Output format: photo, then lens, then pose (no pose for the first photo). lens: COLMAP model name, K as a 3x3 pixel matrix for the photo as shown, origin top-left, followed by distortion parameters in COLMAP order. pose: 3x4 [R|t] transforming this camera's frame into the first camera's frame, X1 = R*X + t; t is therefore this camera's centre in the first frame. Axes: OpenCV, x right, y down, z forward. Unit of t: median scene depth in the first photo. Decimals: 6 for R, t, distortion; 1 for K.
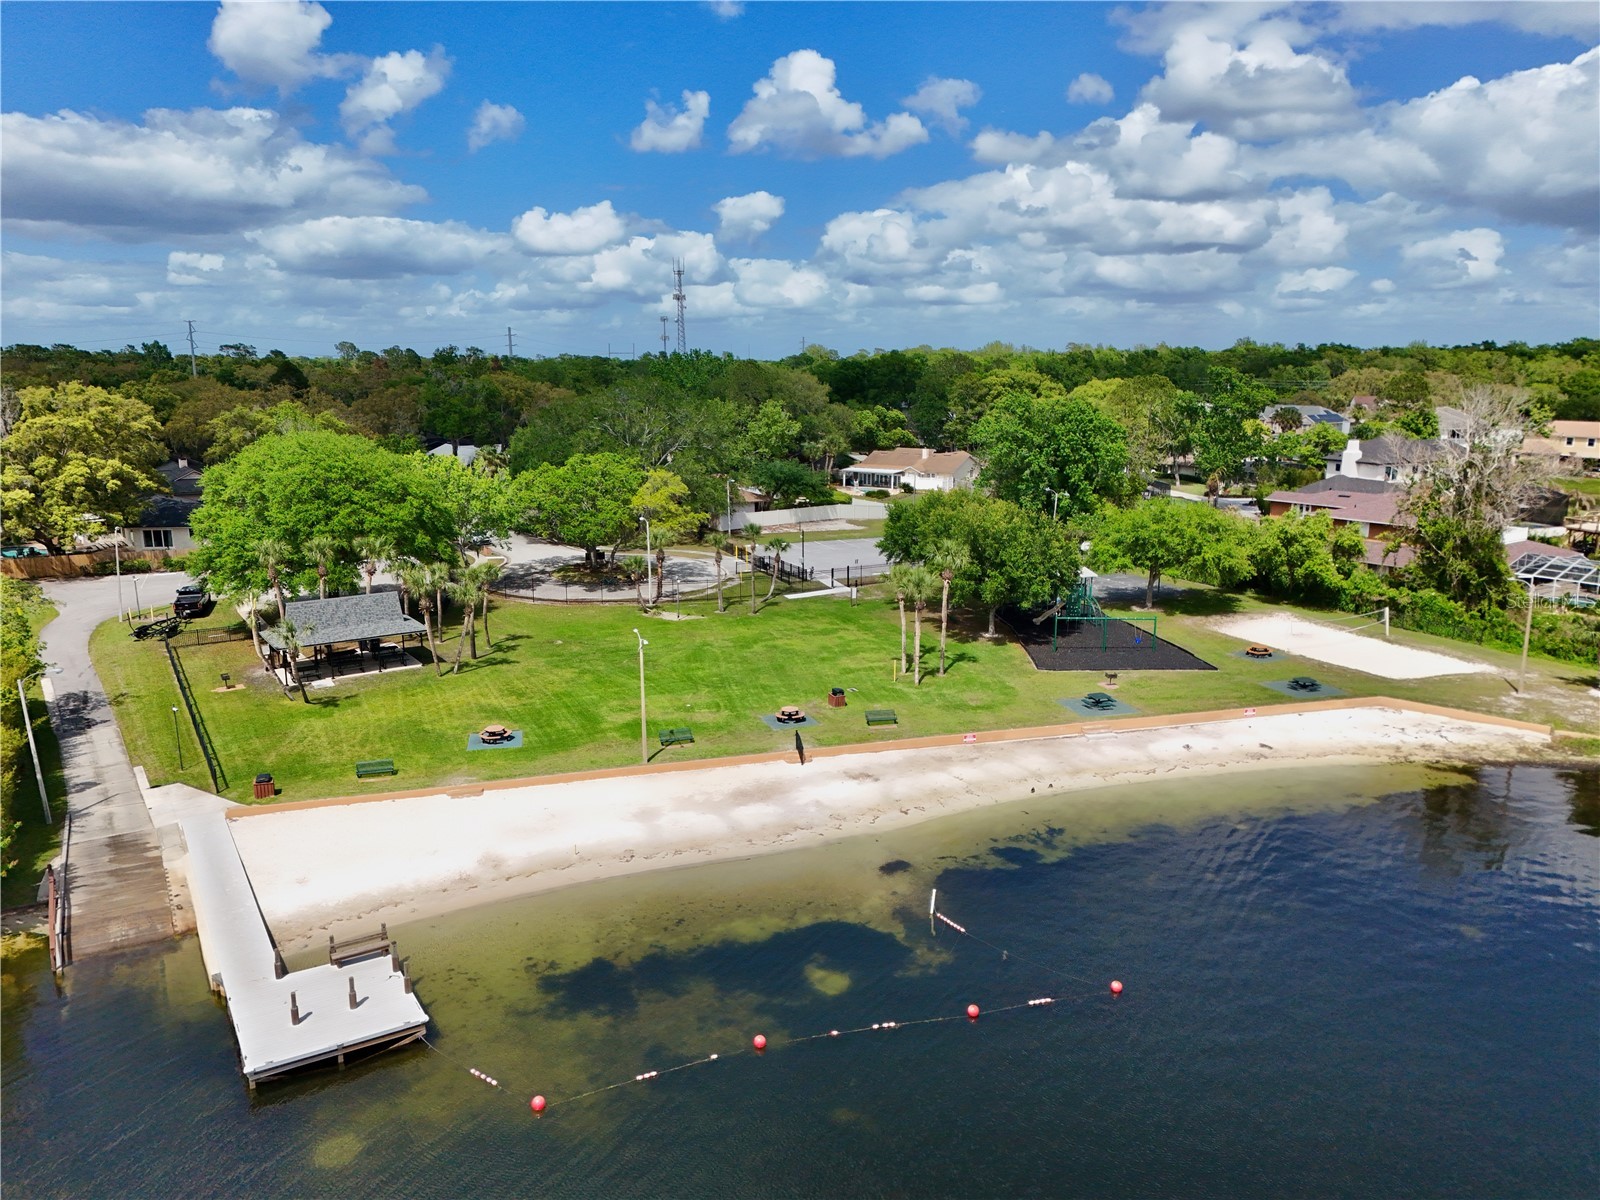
lens RADIAL K [[1204.1, 0, 800.0], [0, 1204.1, 600.0], [0, 0, 1]] dist [0.063704, 0.000894]
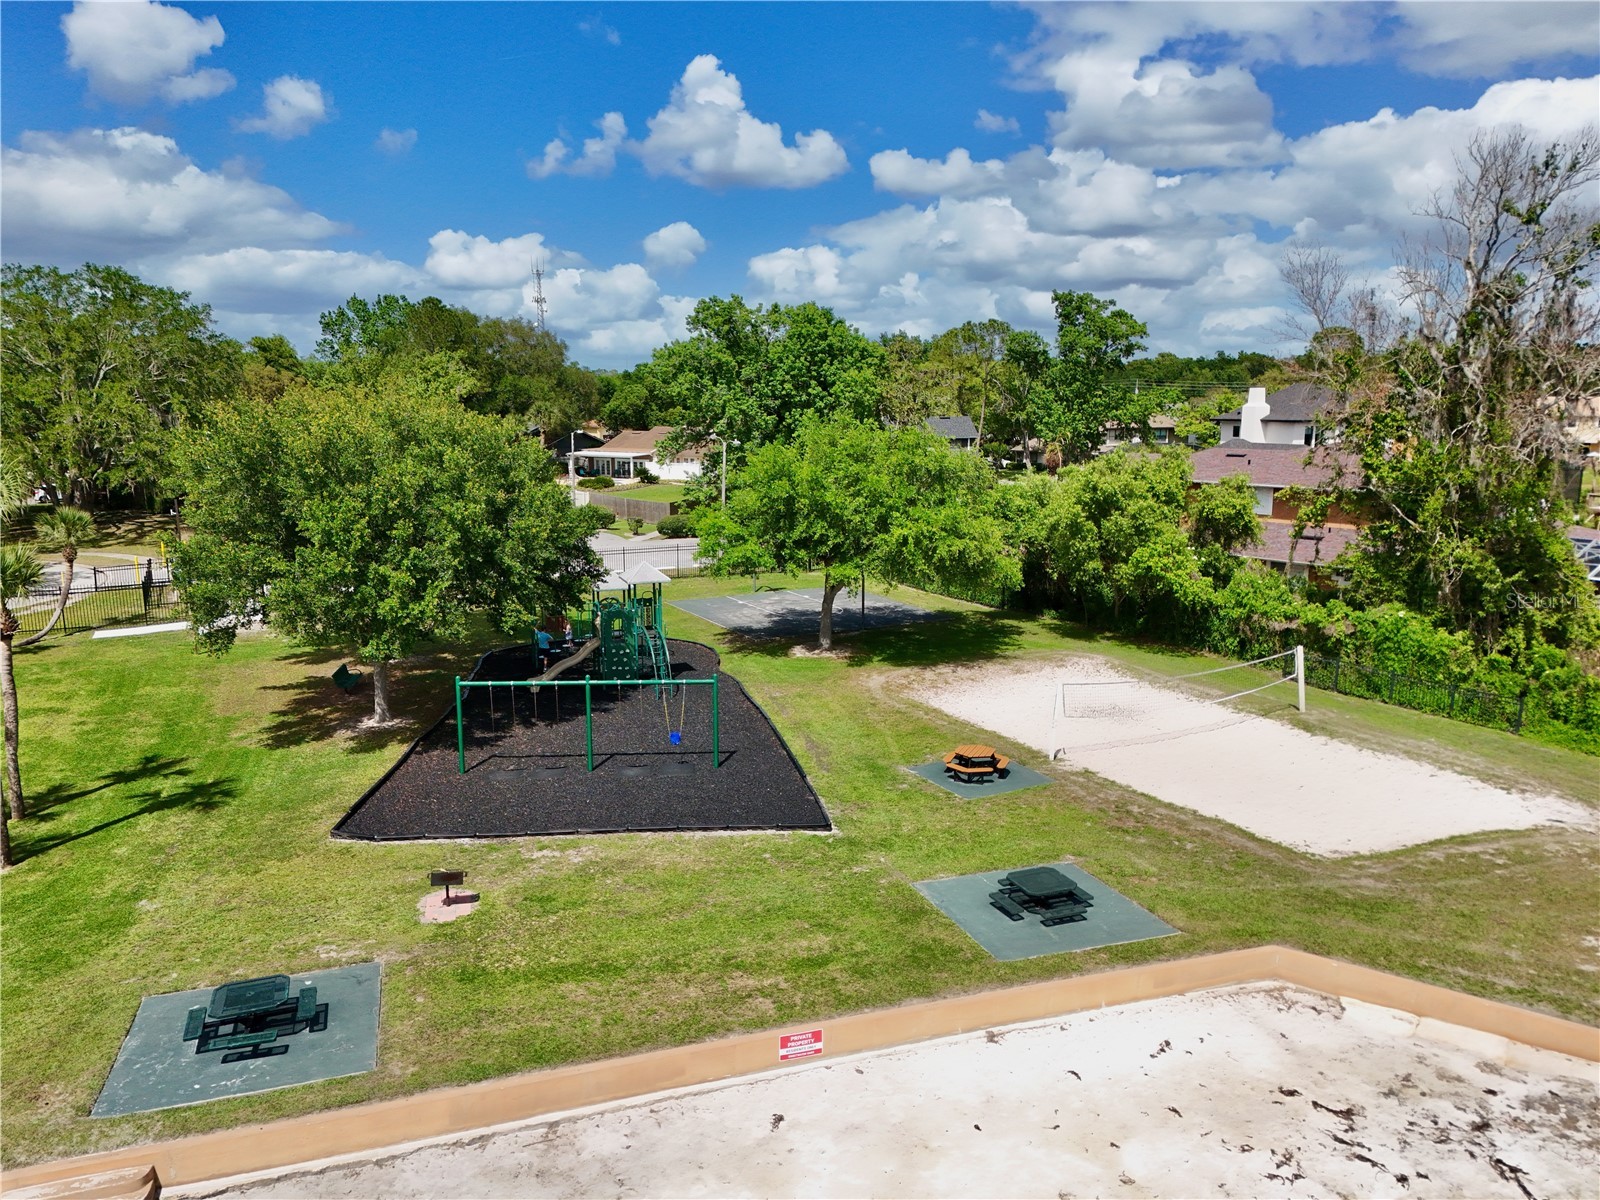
lens RADIAL K [[1152.8, 0, 800.0], [0, 1152.8, 600.0], [0, 0, 1]] dist [0.037154, -0.001907]
pose [[0.999636, -0.008624, 0.025562, 0.273498], [0.009421, 0.999469, -0.031198, 0.000981], [-0.025280, 0.031427, 0.999186, 0.553837]]
